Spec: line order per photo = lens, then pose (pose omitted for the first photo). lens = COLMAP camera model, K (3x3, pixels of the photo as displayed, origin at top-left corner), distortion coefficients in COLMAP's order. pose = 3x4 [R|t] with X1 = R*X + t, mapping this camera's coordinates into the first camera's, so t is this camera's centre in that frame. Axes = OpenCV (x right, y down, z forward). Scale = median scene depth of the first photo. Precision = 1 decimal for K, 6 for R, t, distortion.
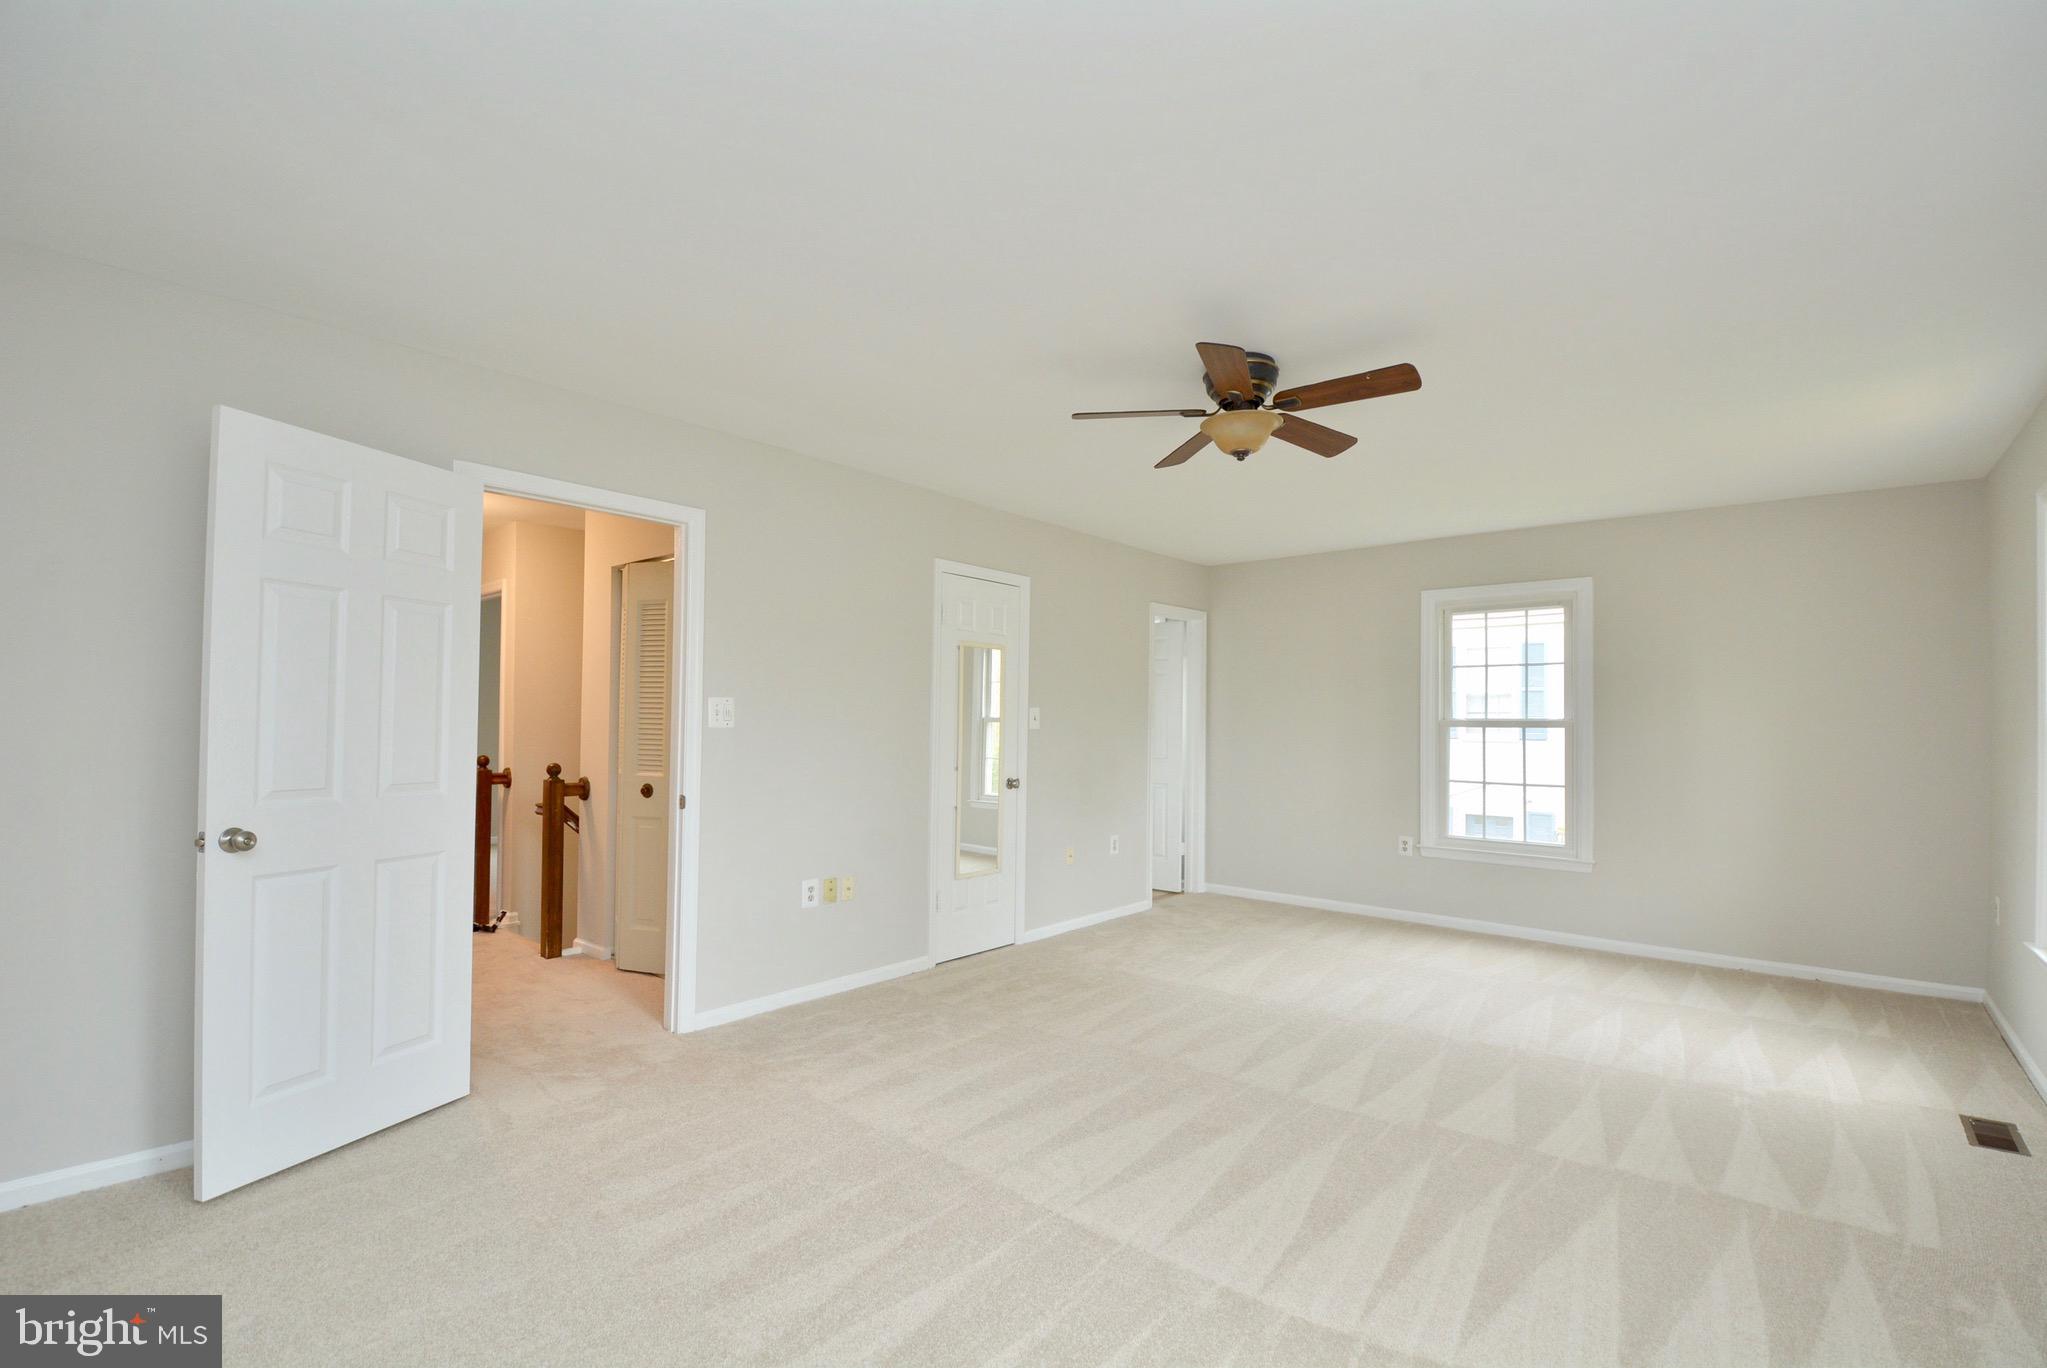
lens RADIAL K [[893.6, 0, 1048.4], [0, 893.6, 710.9], [0, 0, 1]] dist [0.018952, -0.024179]
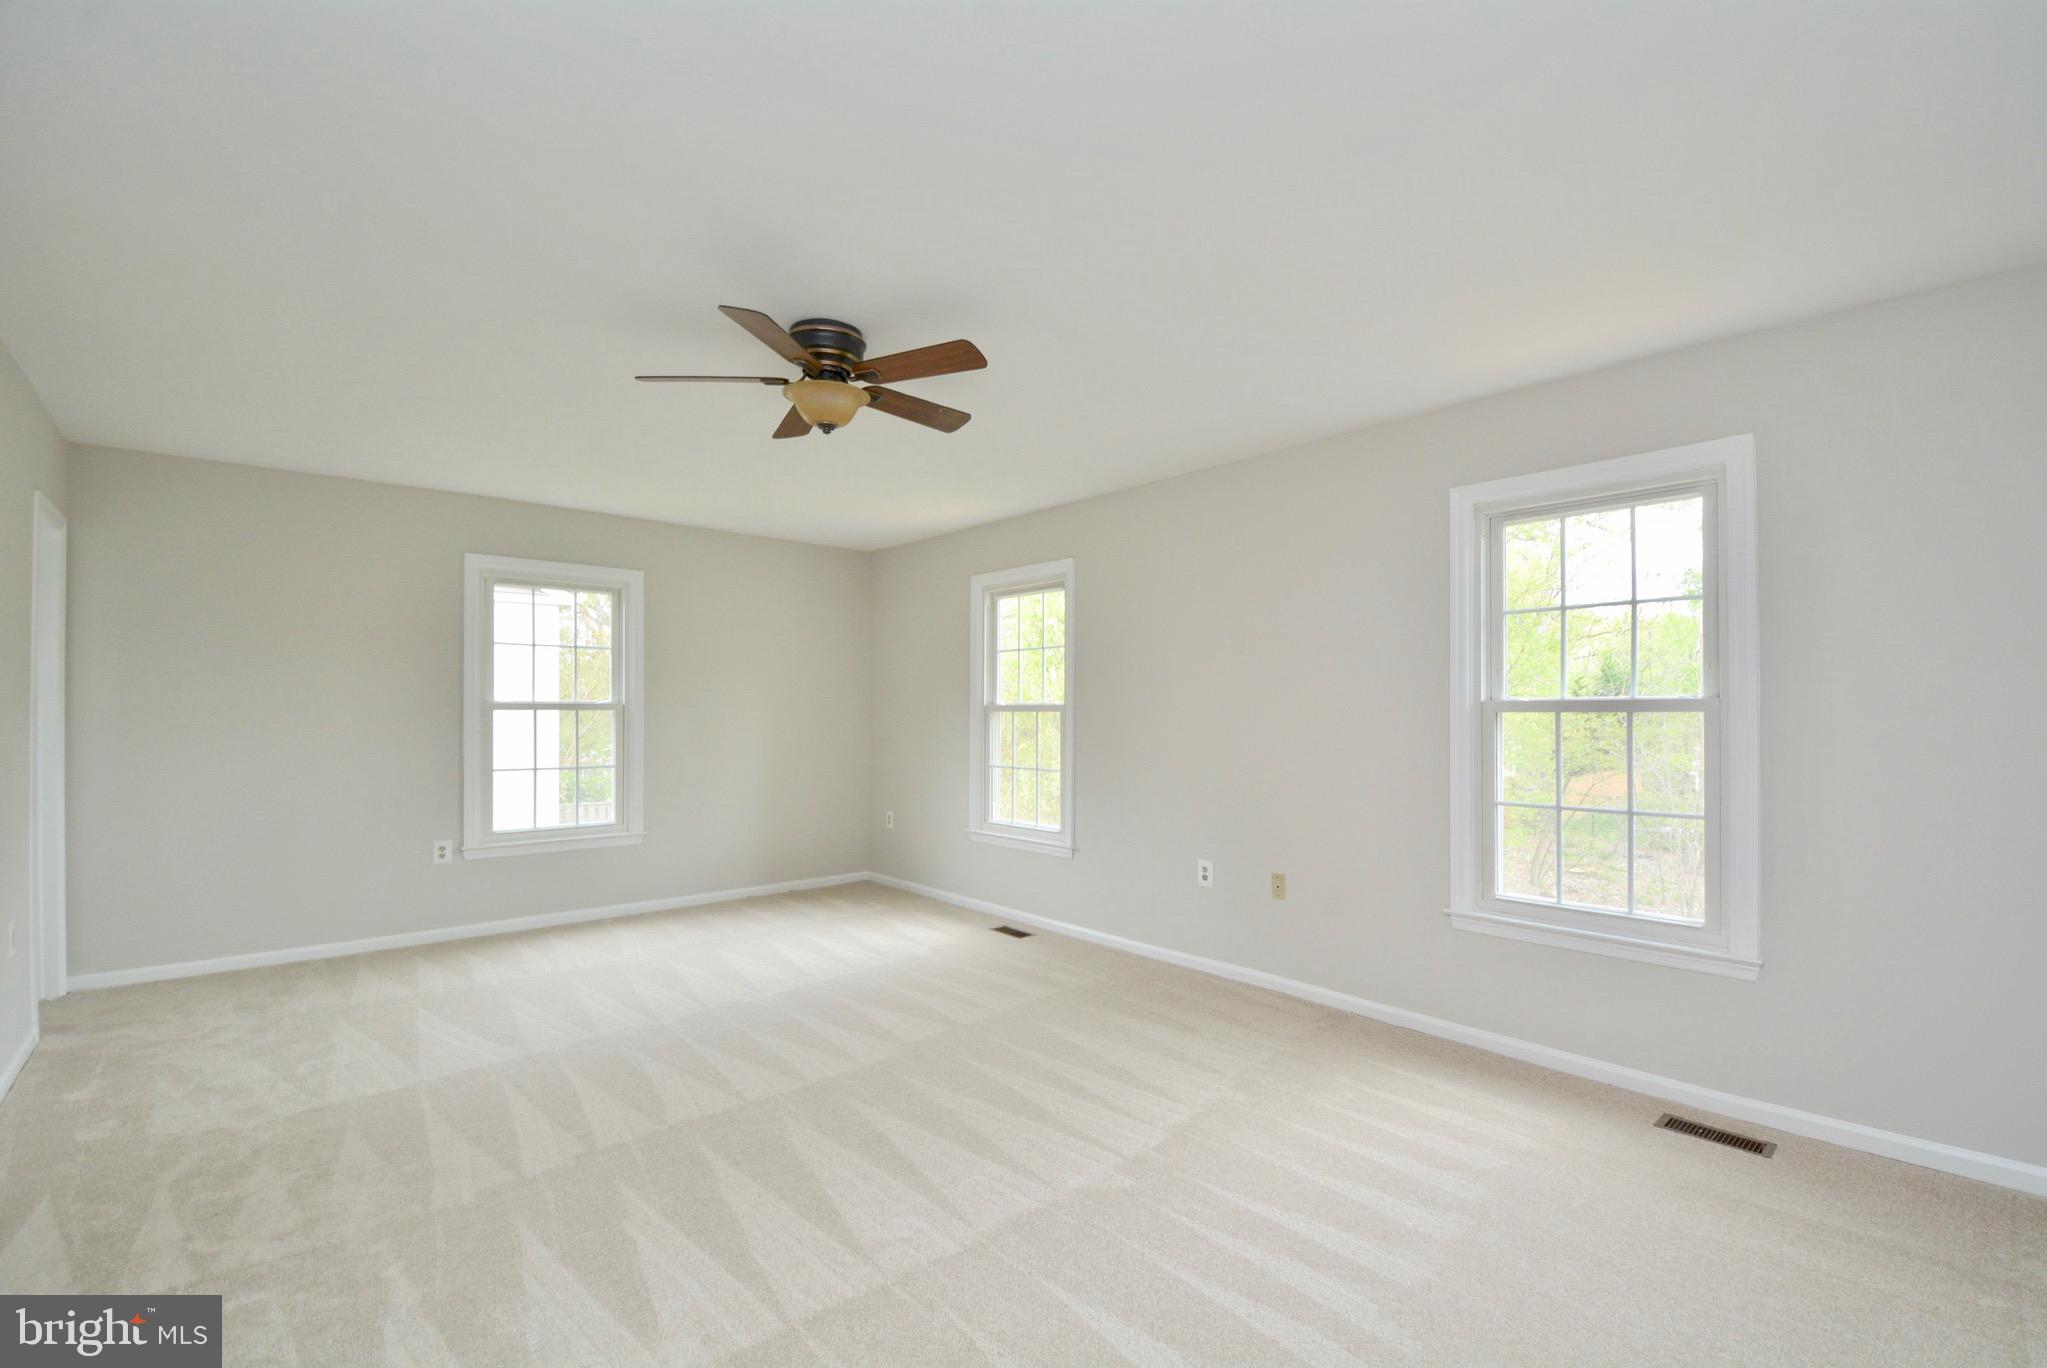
lens RADIAL K [[893.6, 0, 1048.4], [0, 893.6, 710.9], [0, 0, 1]] dist [0.018952, -0.024179]
pose [[0.144619, -0.009016, 0.989446, -0.397857], [-0.011914, 0.999870, 0.010853, 0.002555], [-0.989416, -0.013358, 0.144493, 0.359014]]
